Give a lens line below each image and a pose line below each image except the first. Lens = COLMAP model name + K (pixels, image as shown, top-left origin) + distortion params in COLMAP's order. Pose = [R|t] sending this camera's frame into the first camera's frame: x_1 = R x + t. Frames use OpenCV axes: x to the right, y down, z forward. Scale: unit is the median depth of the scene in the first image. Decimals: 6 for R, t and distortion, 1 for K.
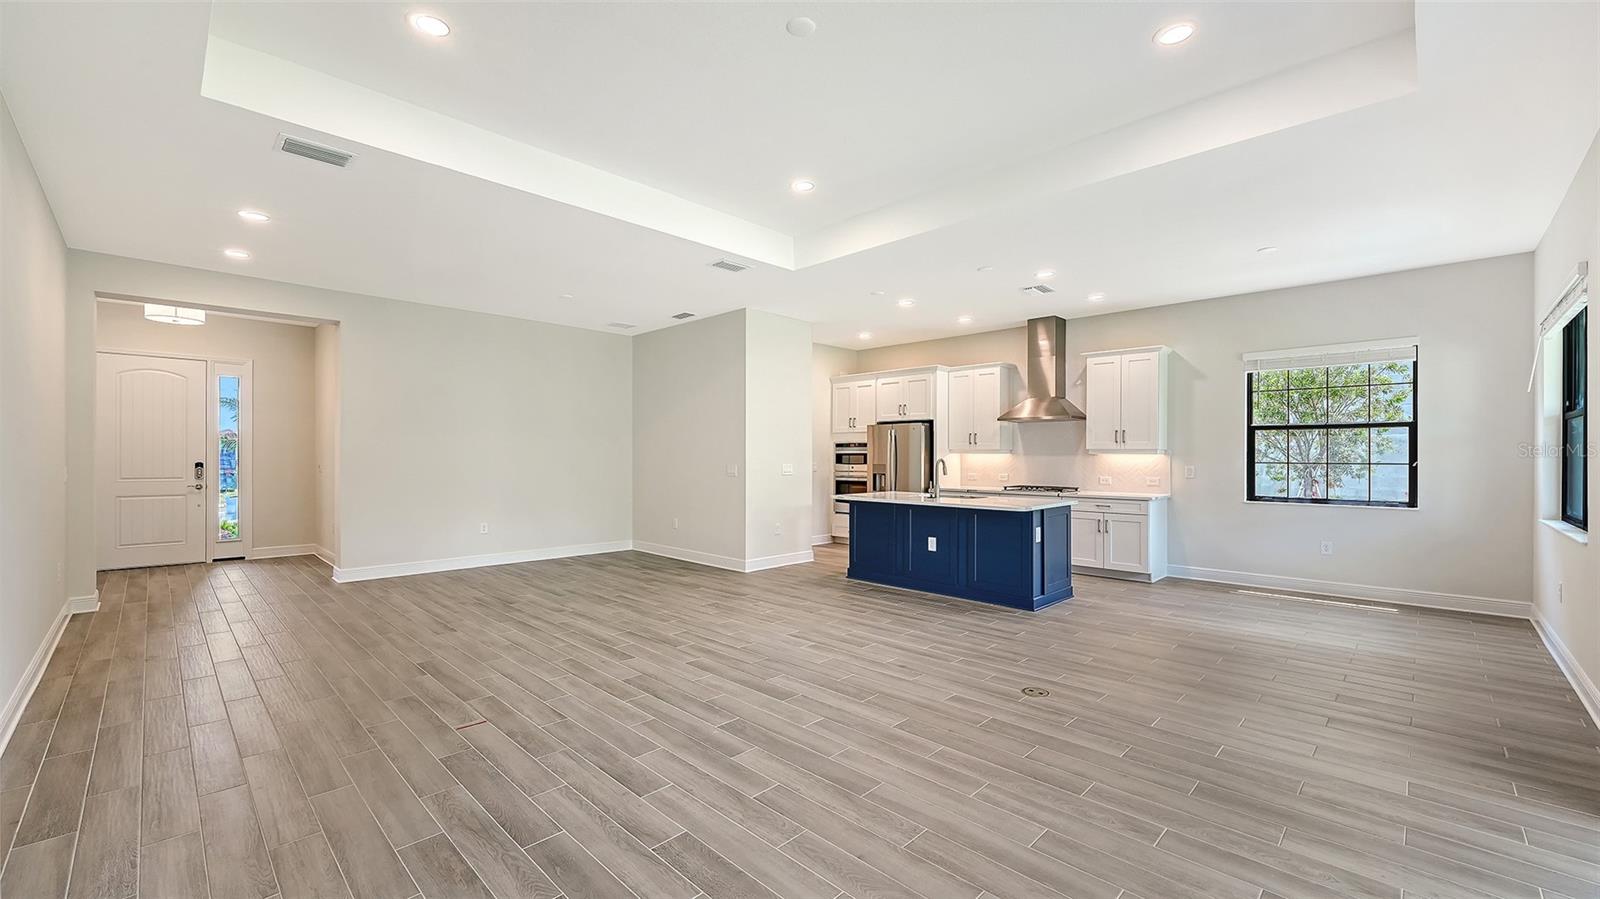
lens RADIAL K [[640.4, 0, 819.1], [0, 640.4, 457.9], [0, 0, 1]] dist [-0.001346, 0.000115]
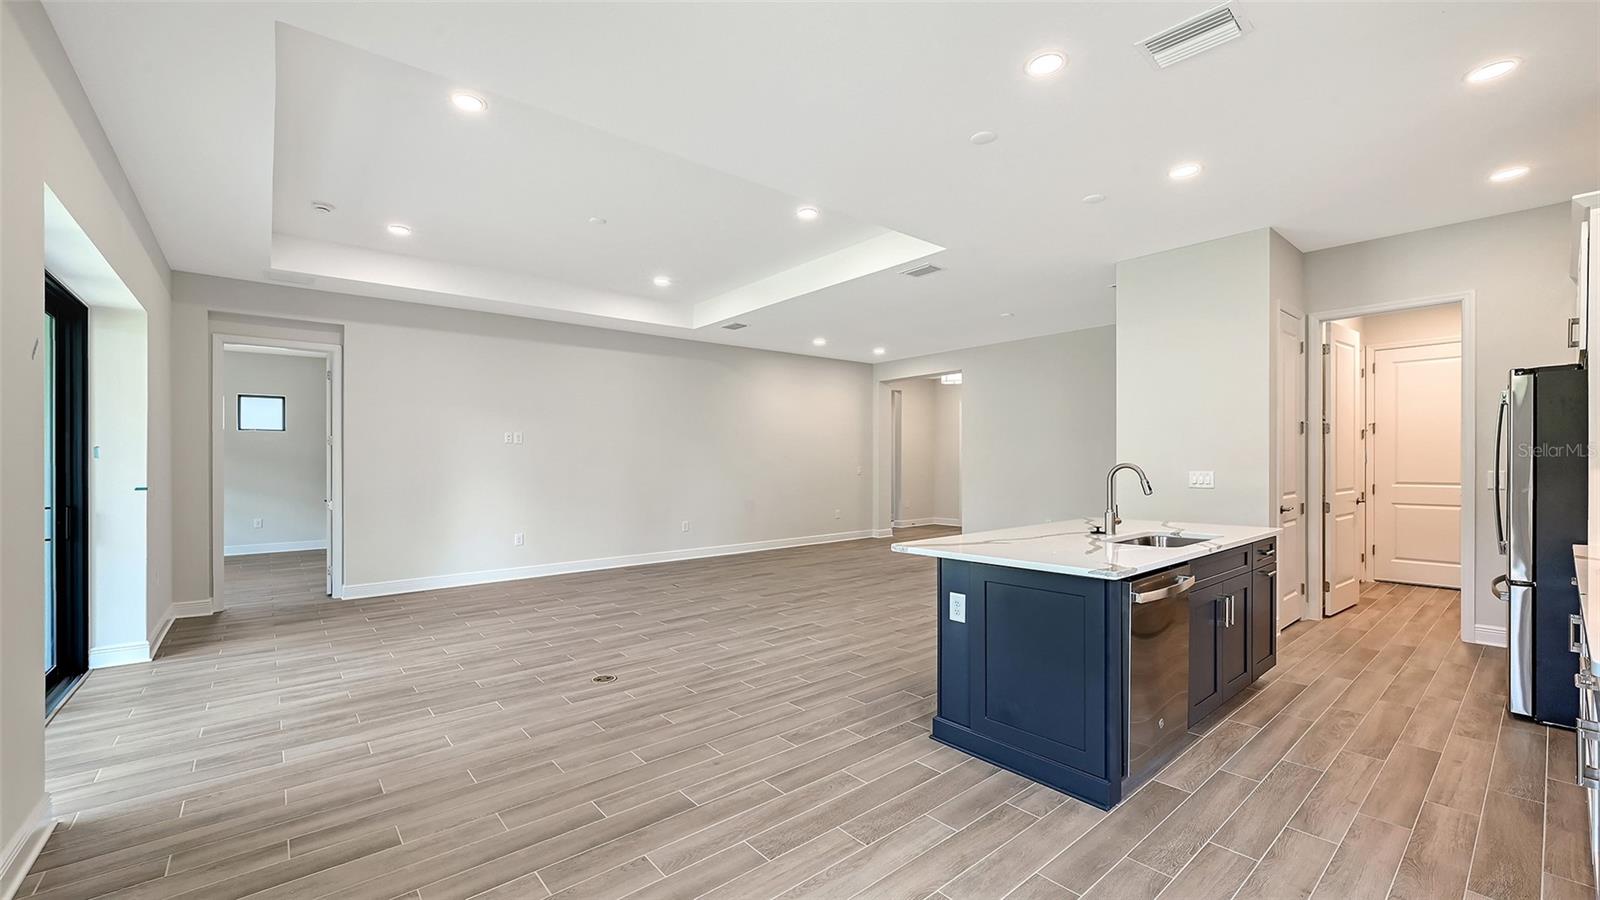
lens RADIAL K [[645.3, 0, 798.0], [0, 645.3, 460.8], [0, 0, 1]] dist [-0.000194, -0.000055]
pose [[-0.119979, -0.003678, -0.992770, 0.967861], [0.004912, 0.999979, -0.004298, 0.000455], [0.992764, -0.005392, -0.119958, 1.016753]]
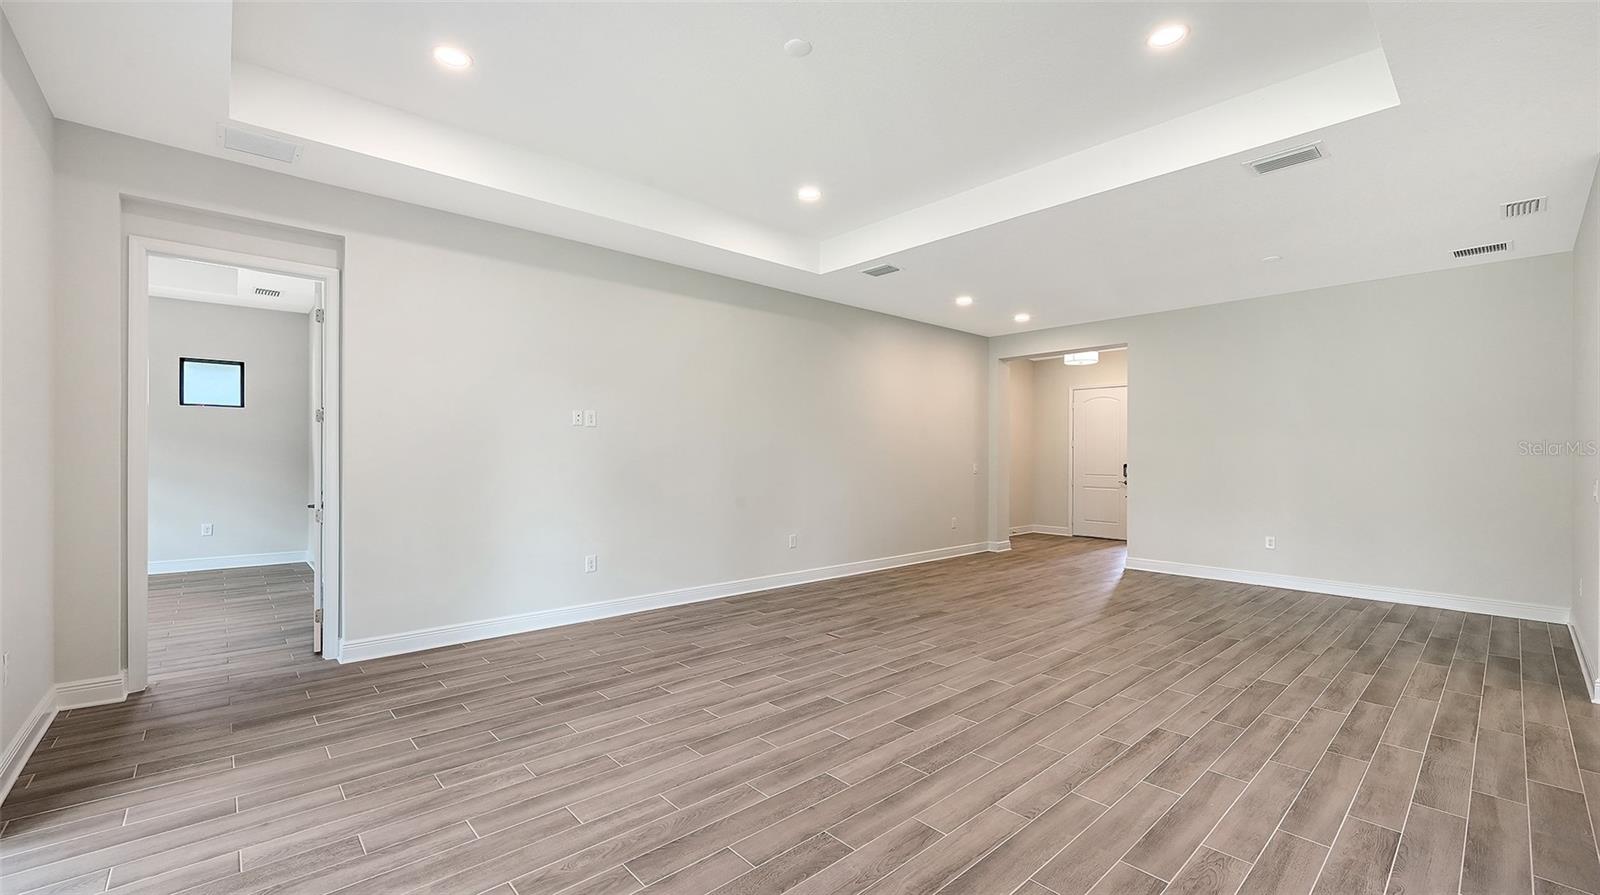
lens RADIAL K [[643.8, 0, 788.7], [0, 643.8, 462.0], [0, 0, 1]] dist [0.000222, -0.000337]
pose [[-0.084734, 0.005077, -0.996391, 0.588118], [-0.007856, 0.999953, 0.005764, 0.000460], [0.996373, 0.008316, -0.084690, 0.617559]]
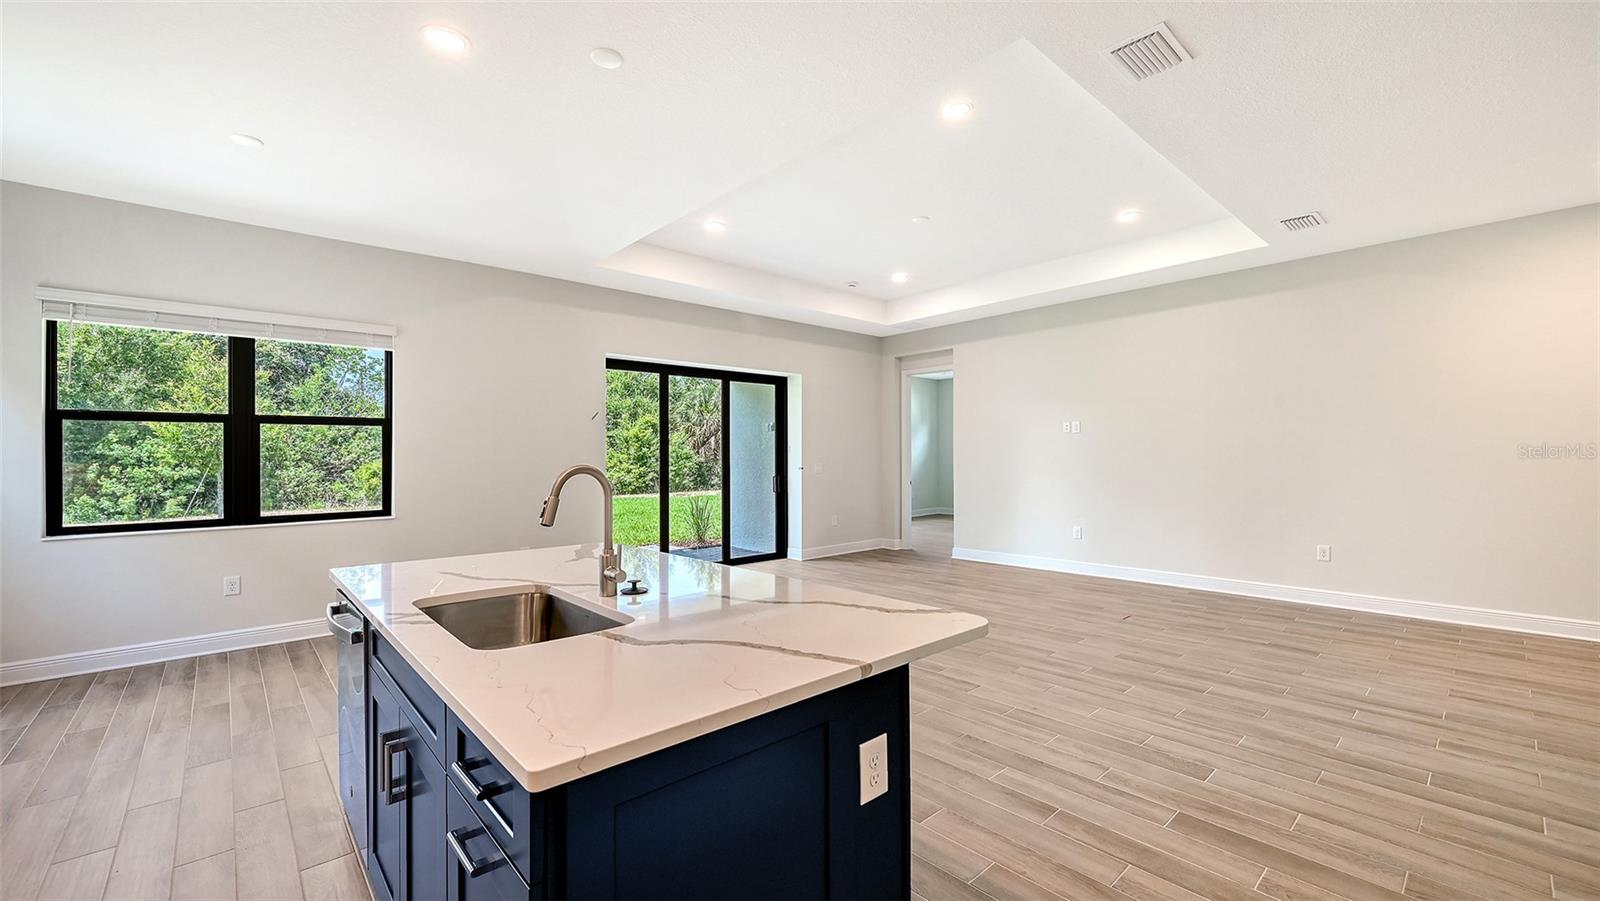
lens RADIAL K [[645.5, 0, 814.0], [0, 645.5, 455.9], [0, 0, 1]] dist [-0.001354, -0.000167]
pose [[-0.997327, 0.007475, 0.072681, 0.083054], [0.007558, 0.999971, 0.000865, -0.003141], [-0.072673, 0.001412, -0.997355, 1.638367]]
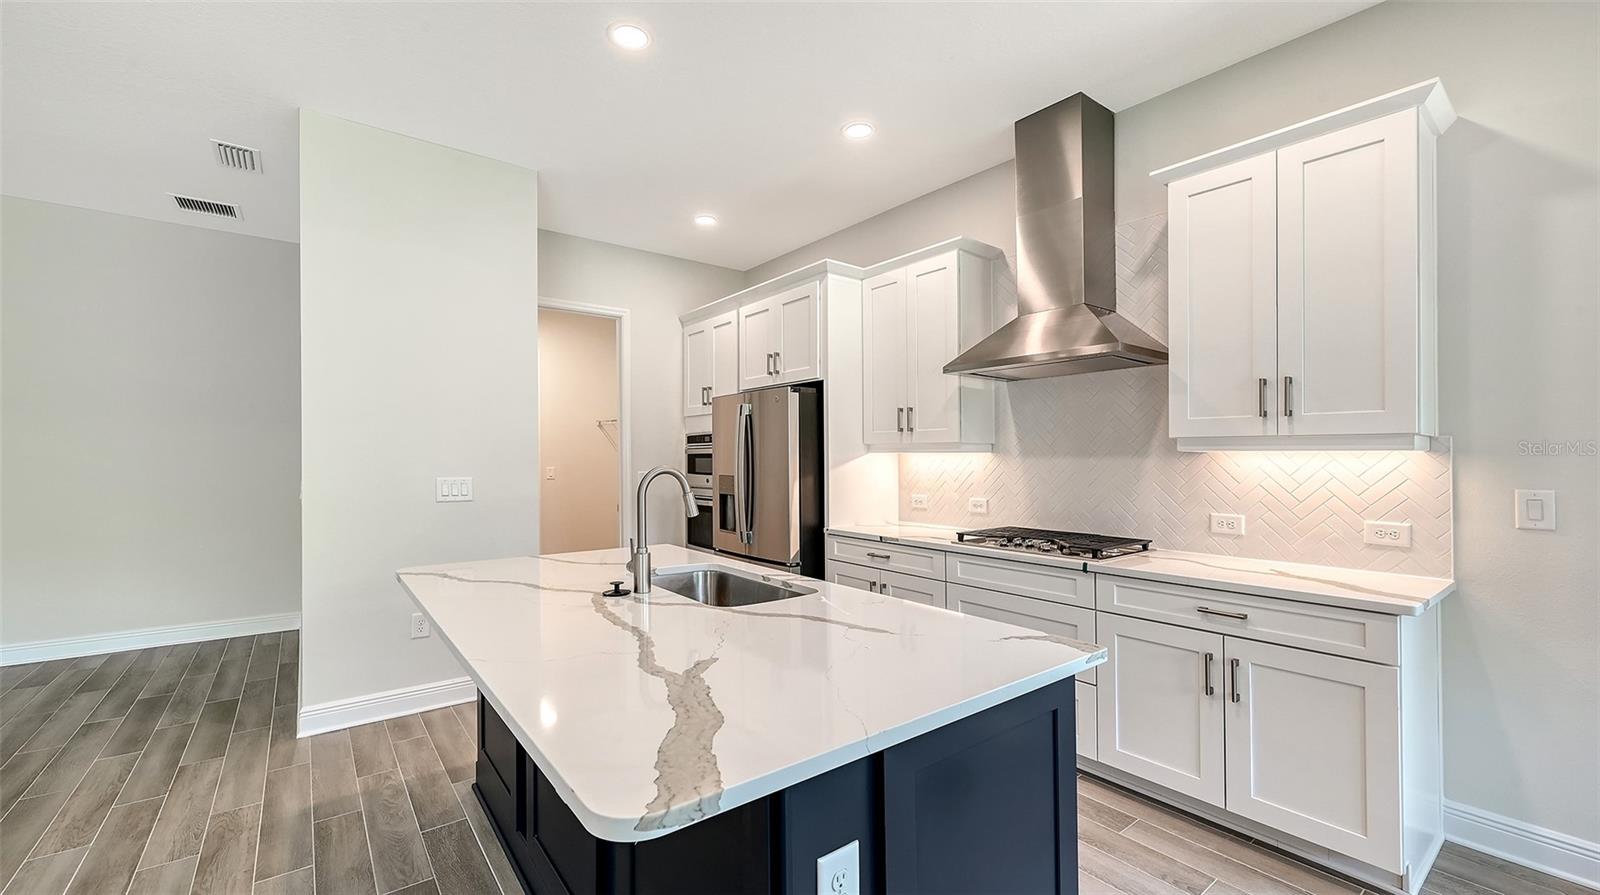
lens RADIAL K [[645.7, 0, 805.1], [0, 645.7, 452.6], [0, 0, 1]] dist [0.000359, 0.000082]
pose [[0.988495, -0.004039, -0.151199, 0.392576], [0.002190, 0.999921, -0.012393, -0.002056], [0.151237, 0.011919, 0.988426, 0.887364]]
